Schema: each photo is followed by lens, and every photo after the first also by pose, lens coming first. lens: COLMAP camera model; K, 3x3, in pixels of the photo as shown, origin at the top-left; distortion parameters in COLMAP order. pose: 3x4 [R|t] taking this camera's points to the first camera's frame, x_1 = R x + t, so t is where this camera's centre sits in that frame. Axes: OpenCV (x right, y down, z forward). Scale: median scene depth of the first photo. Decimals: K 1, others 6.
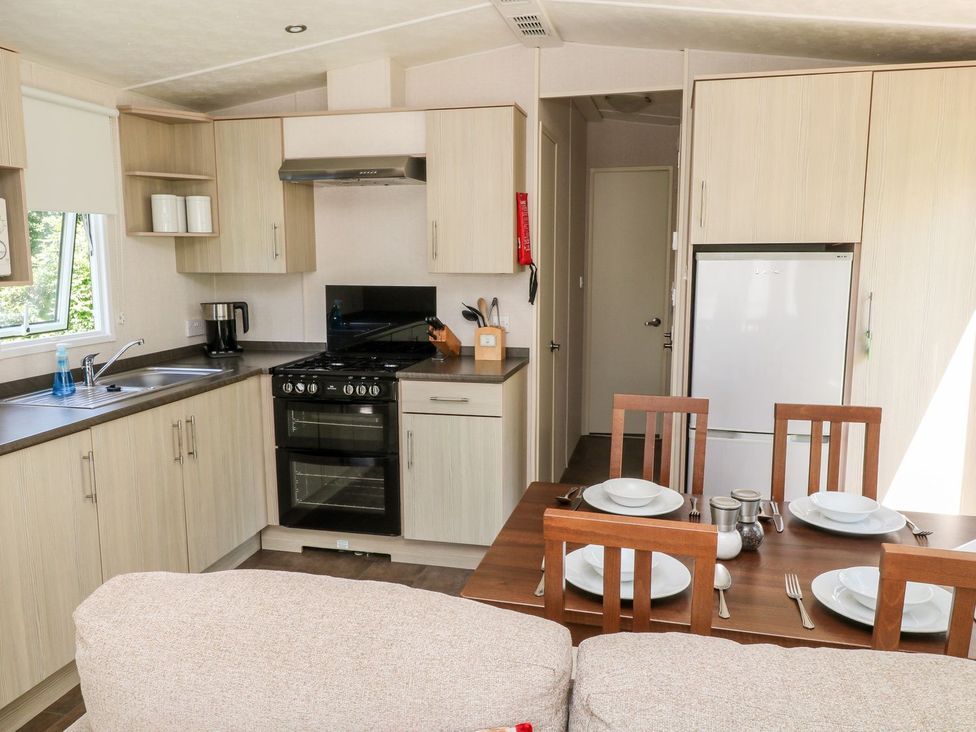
lens RADIAL K [[783.0, 0, 488.0], [0, 783.0, 366.0], [0, 0, 1]] dist [-0.015494, -0.000736]
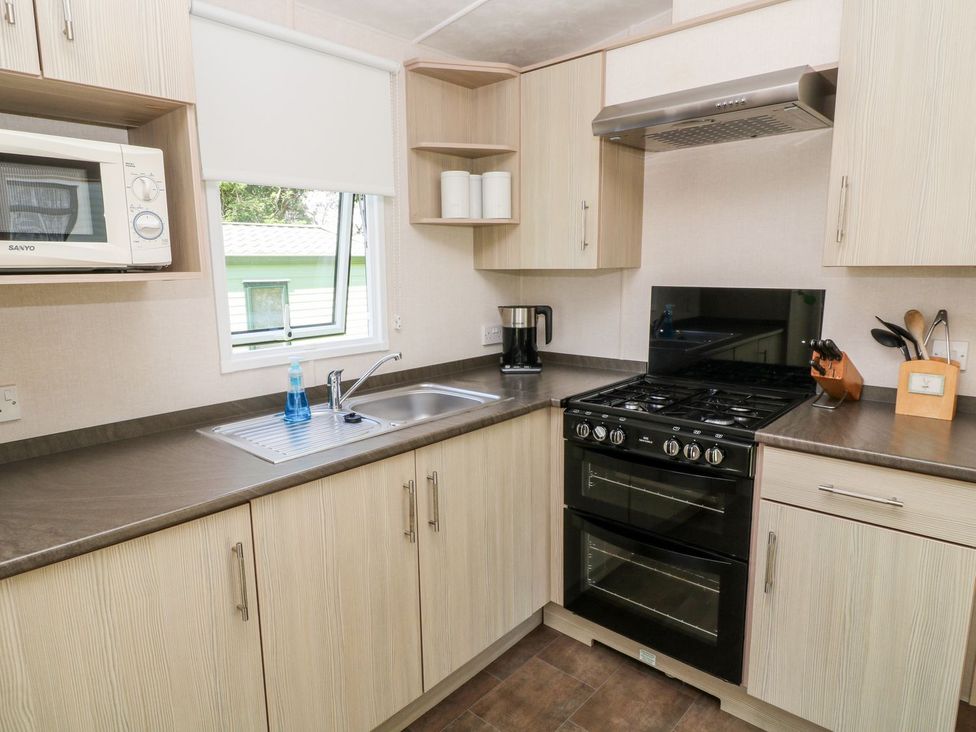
lens RADIAL K [[588.0, 0, 488.0], [0, 588.0, 366.0], [0, 0, 1]] dist [0.017948, -0.001245]
pose [[0.880144, 0.072937, -0.469071, -0.082653], [-0.059712, 0.997288, 0.043030, -0.046009], [0.470937, -0.009864, 0.882112, 0.468740]]
